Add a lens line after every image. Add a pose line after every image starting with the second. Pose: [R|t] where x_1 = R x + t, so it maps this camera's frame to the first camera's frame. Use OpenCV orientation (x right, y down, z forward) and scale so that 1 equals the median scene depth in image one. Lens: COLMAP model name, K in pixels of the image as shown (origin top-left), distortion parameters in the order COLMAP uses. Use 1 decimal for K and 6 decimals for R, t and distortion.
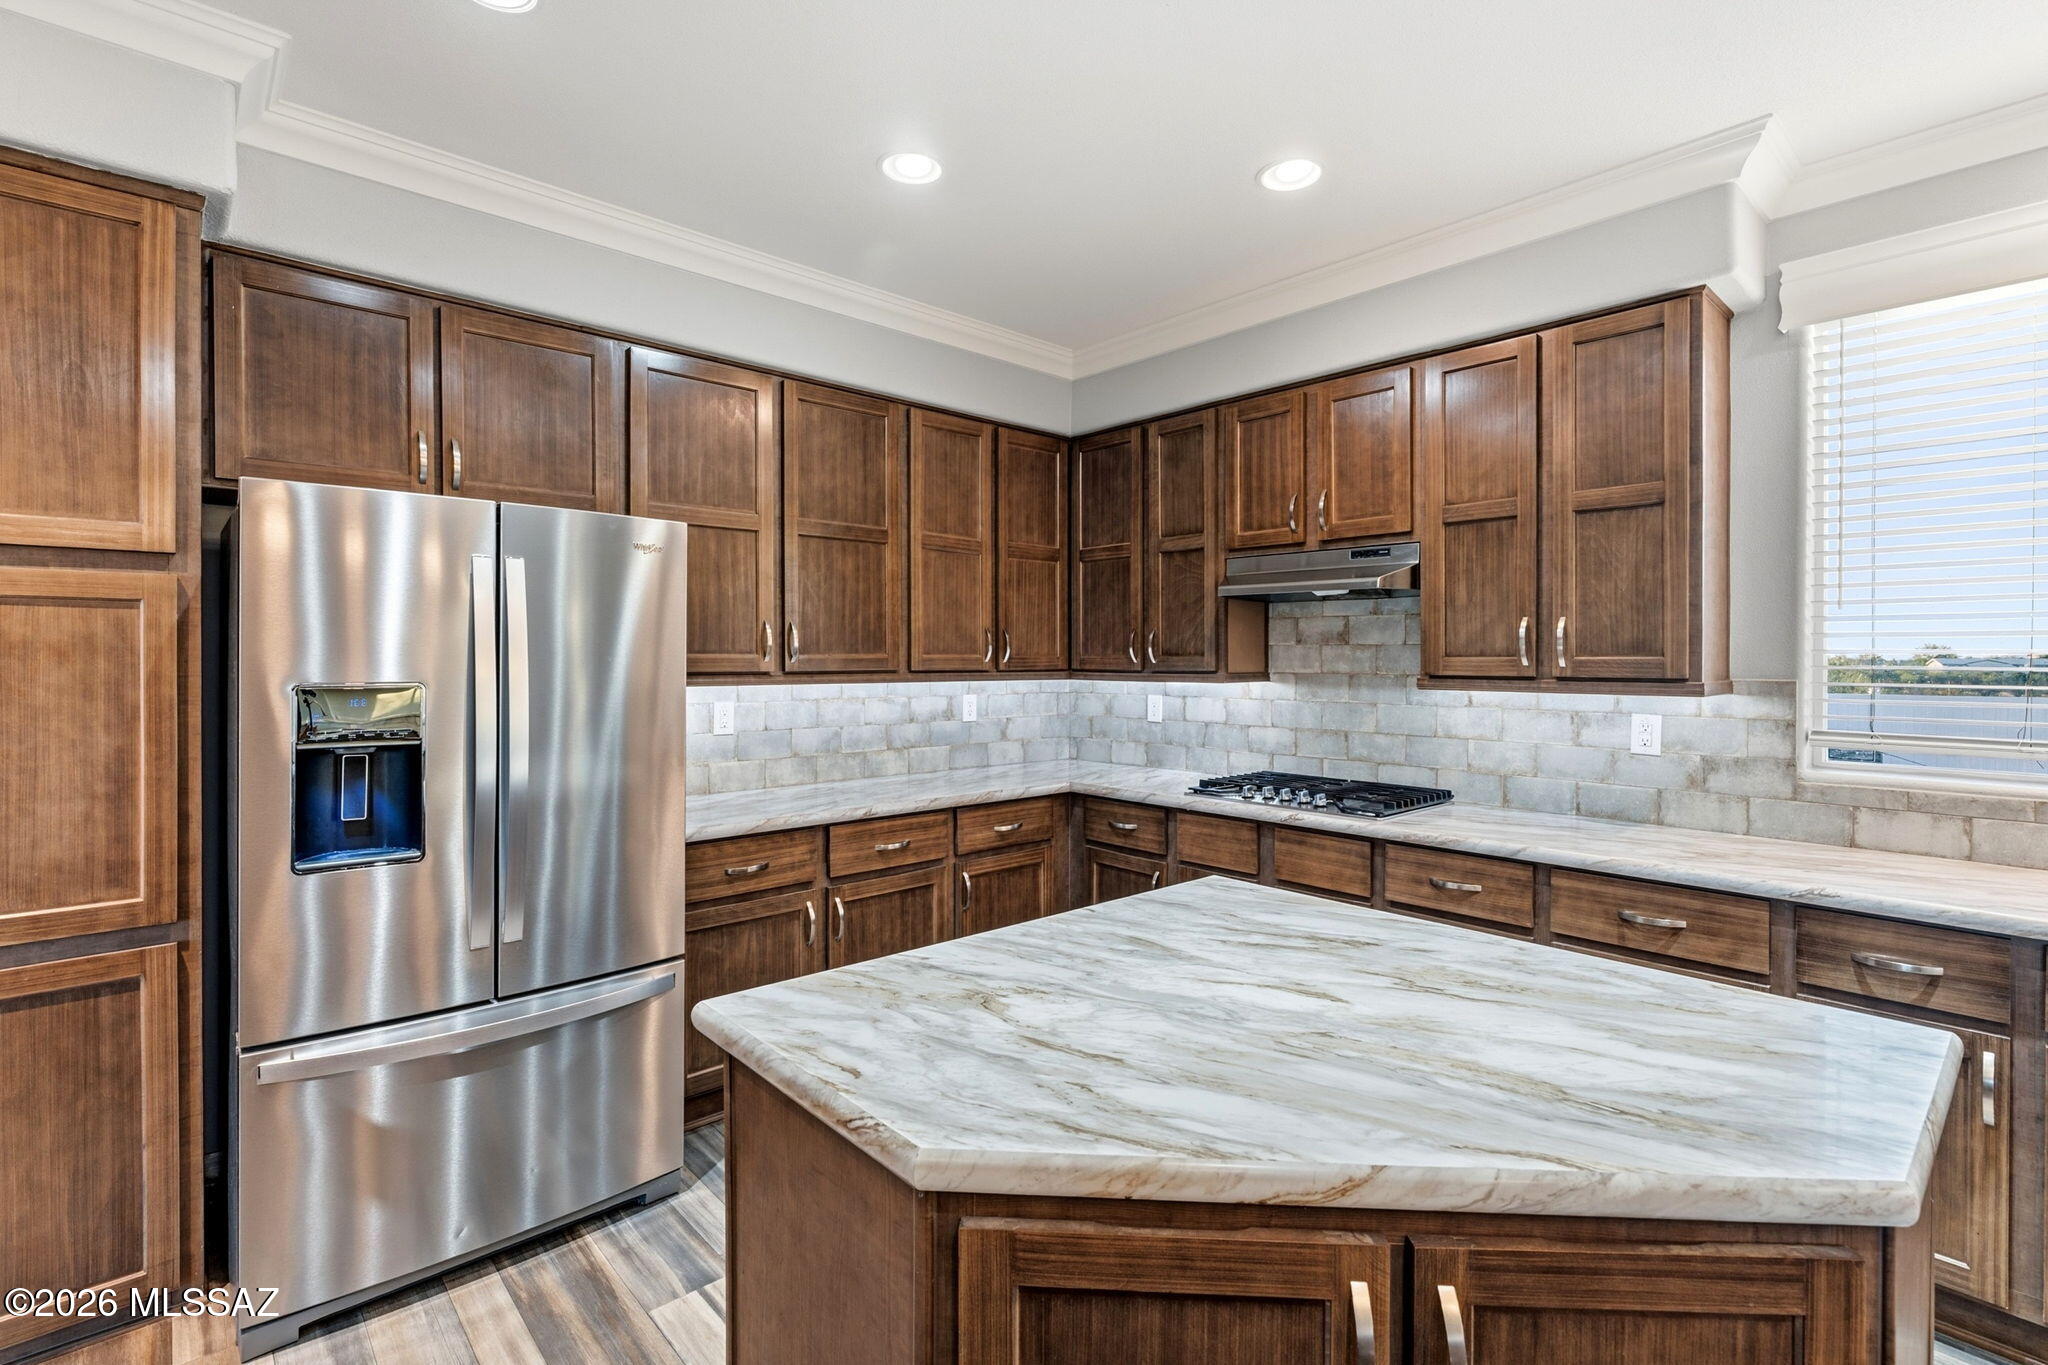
lens RADIAL K [[942.2, 0, 1013.8], [0, 942.2, 662.6], [0, 0, 1]] dist [-0.005655, 0.002205]
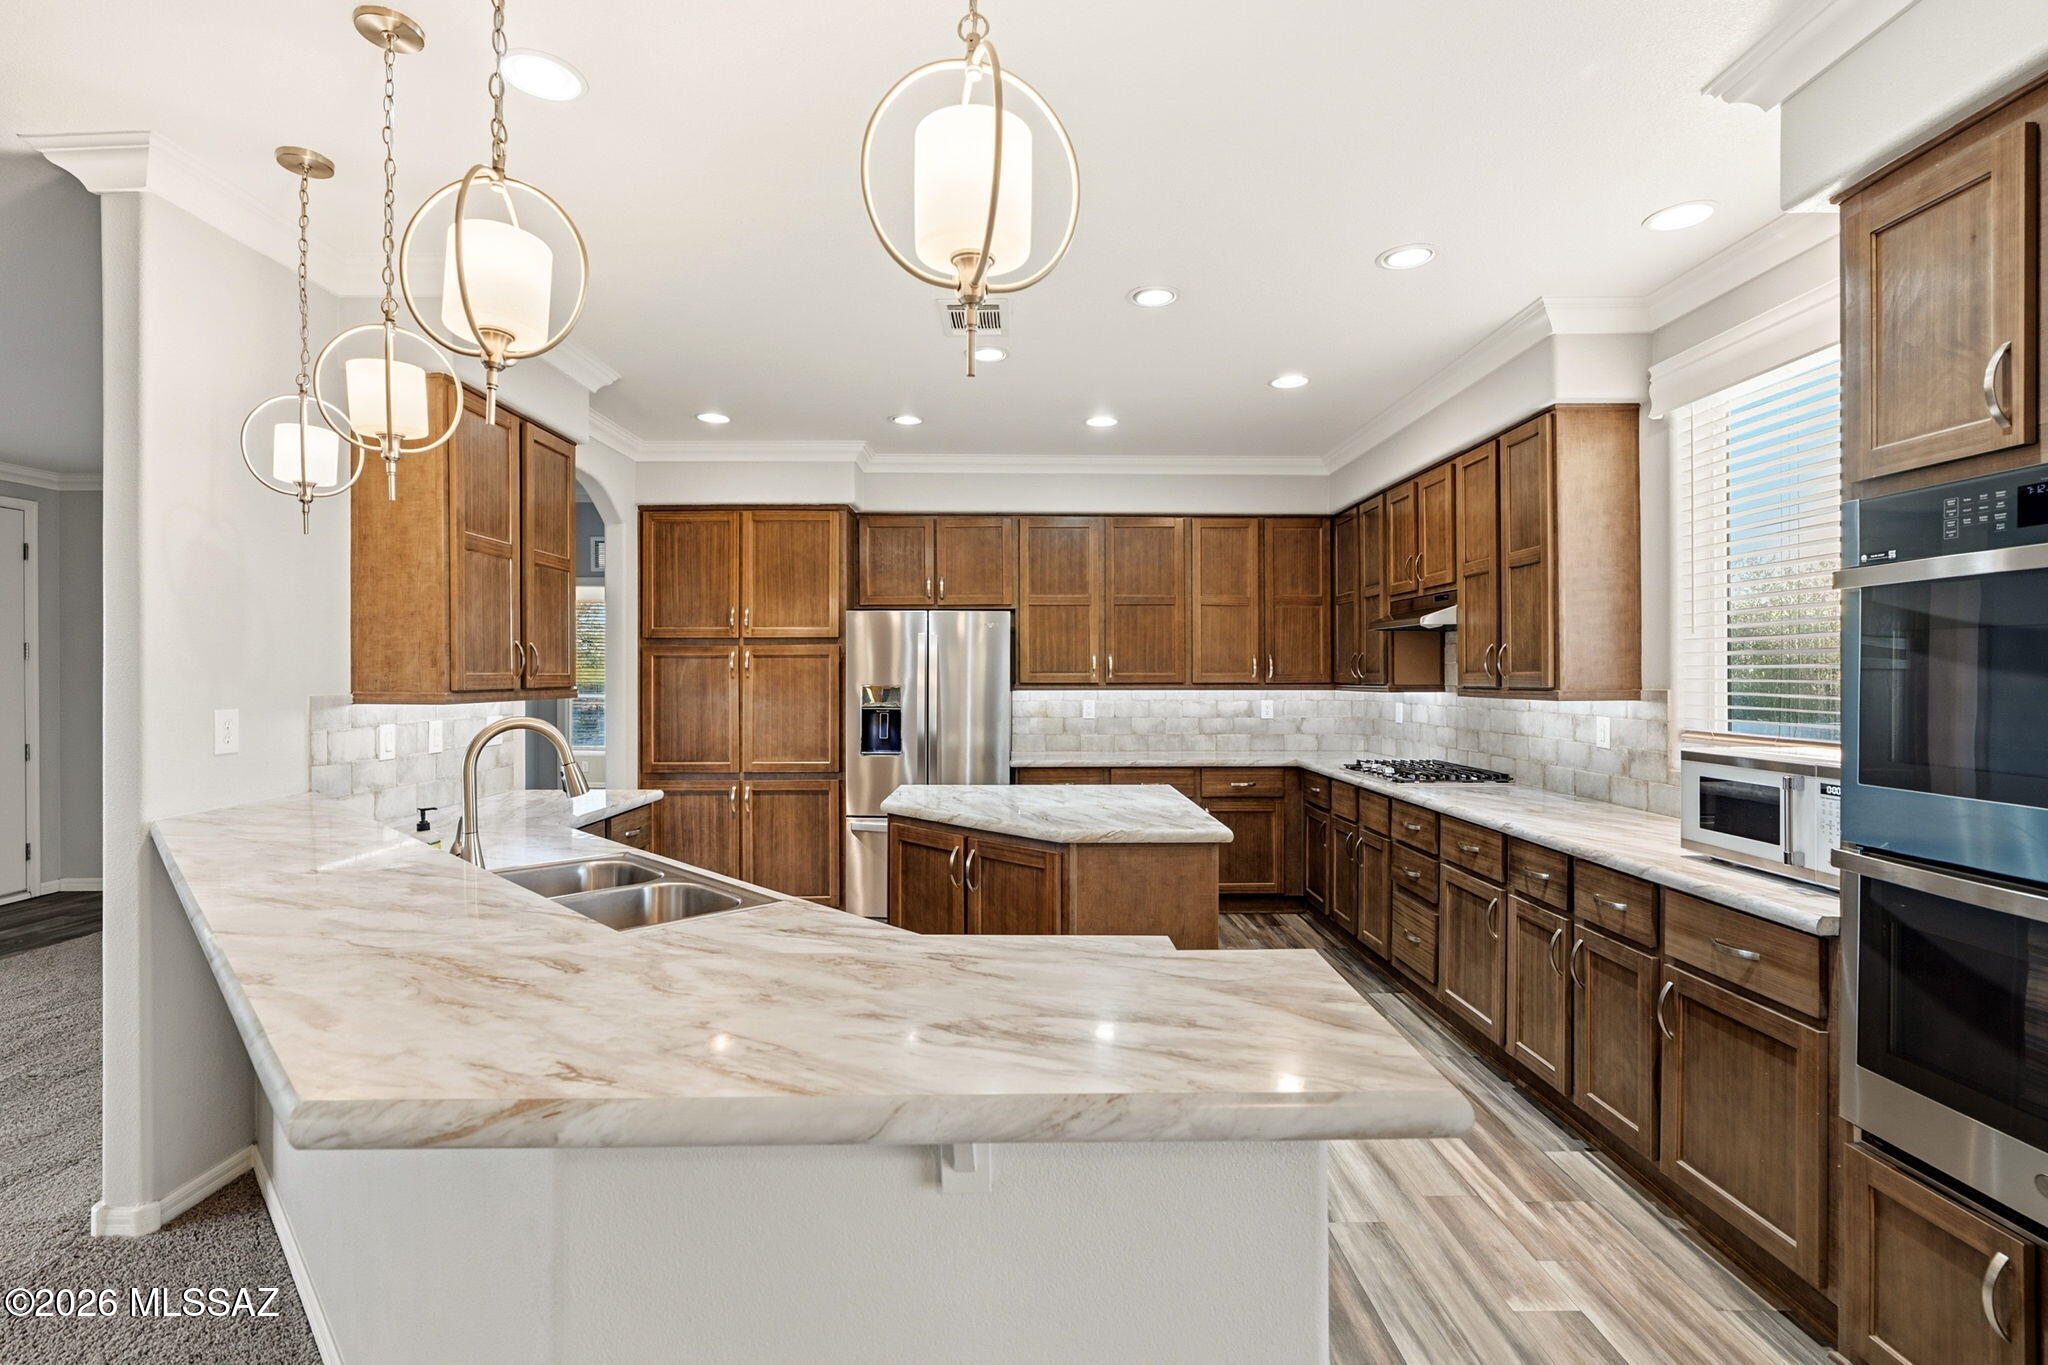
lens RADIAL K [[925.4, 0, 1020.2], [0, 925.4, 672.7], [0, 0, 1]] dist [-0.002532, 0.000129]
pose [[0.749477, -0.004918, -0.662013, 0.814529], [-0.000668, 0.999966, -0.008185, 0.004939], [0.662030, 0.006576, 0.749448, -0.423803]]
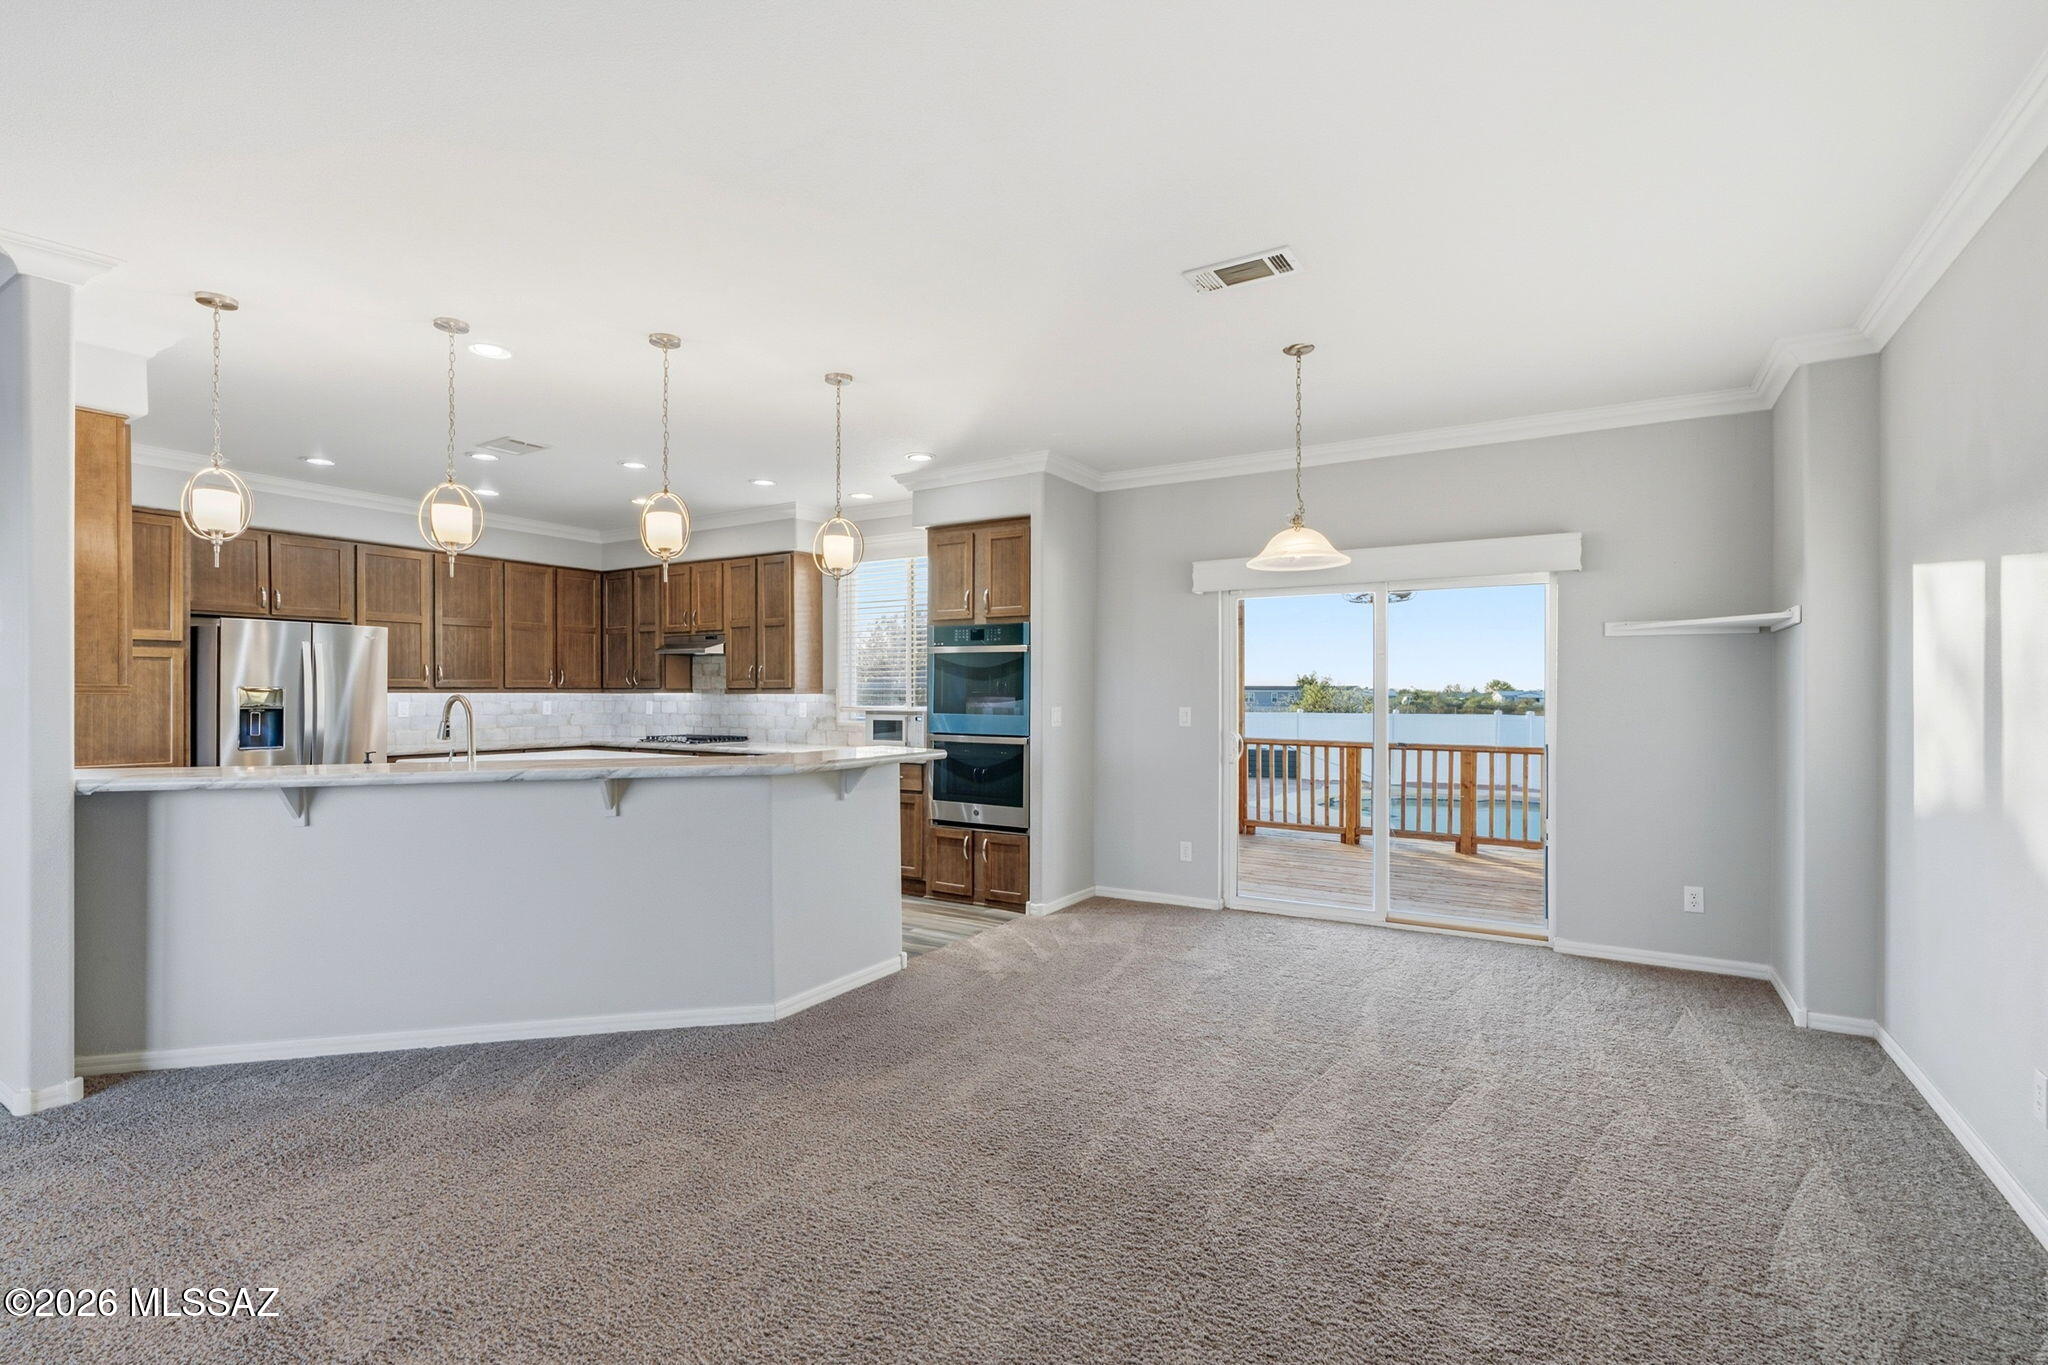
lens RADIAL K [[942.2, 0, 1014.6], [0, 942.2, 693.1], [0, 0, 1]] dist [-0.005655, 0.002205]
pose [[0.960392, -0.001504, 0.278648, 0.453279], [0.002508, 0.999992, -0.003249, 0.034546], [-0.278640, 0.003819, 0.960388, -1.516528]]
